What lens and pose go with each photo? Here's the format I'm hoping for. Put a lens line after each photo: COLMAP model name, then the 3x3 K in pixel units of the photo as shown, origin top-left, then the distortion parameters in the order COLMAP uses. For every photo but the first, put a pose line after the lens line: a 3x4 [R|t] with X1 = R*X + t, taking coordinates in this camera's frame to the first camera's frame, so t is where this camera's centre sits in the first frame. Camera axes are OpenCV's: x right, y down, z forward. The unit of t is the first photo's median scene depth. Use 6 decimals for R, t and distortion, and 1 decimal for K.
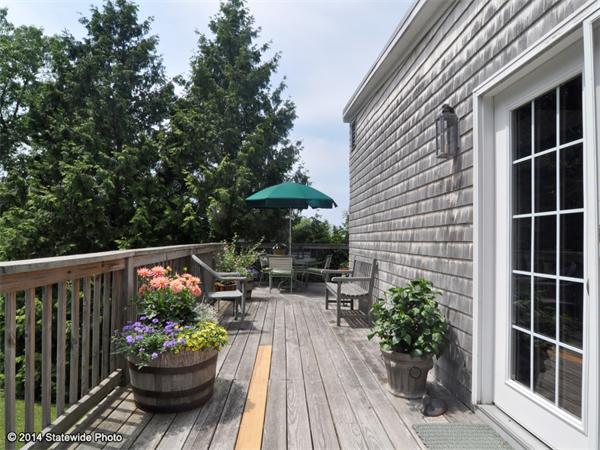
lens RADIAL K [[373.5, 0, 300.0], [0, 373.5, 225.0], [0, 0, 1]] dist [-0.007440, -0.001331]
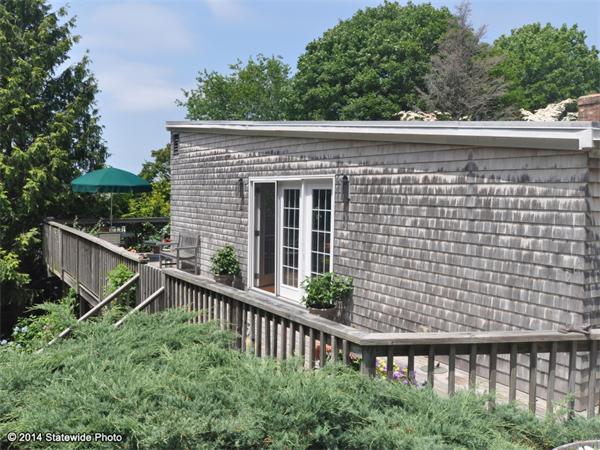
lens RADIAL K [[373.5, 0, 300.0], [0, 373.5, 225.0], [0, 0, 1]] dist [-0.007440, -0.001331]
pose [[0.860594, -0.020640, 0.508873, -0.071764], [-0.022830, 0.996611, 0.079032, -0.027159], [-0.508779, -0.079632, 0.857206, -0.182924]]
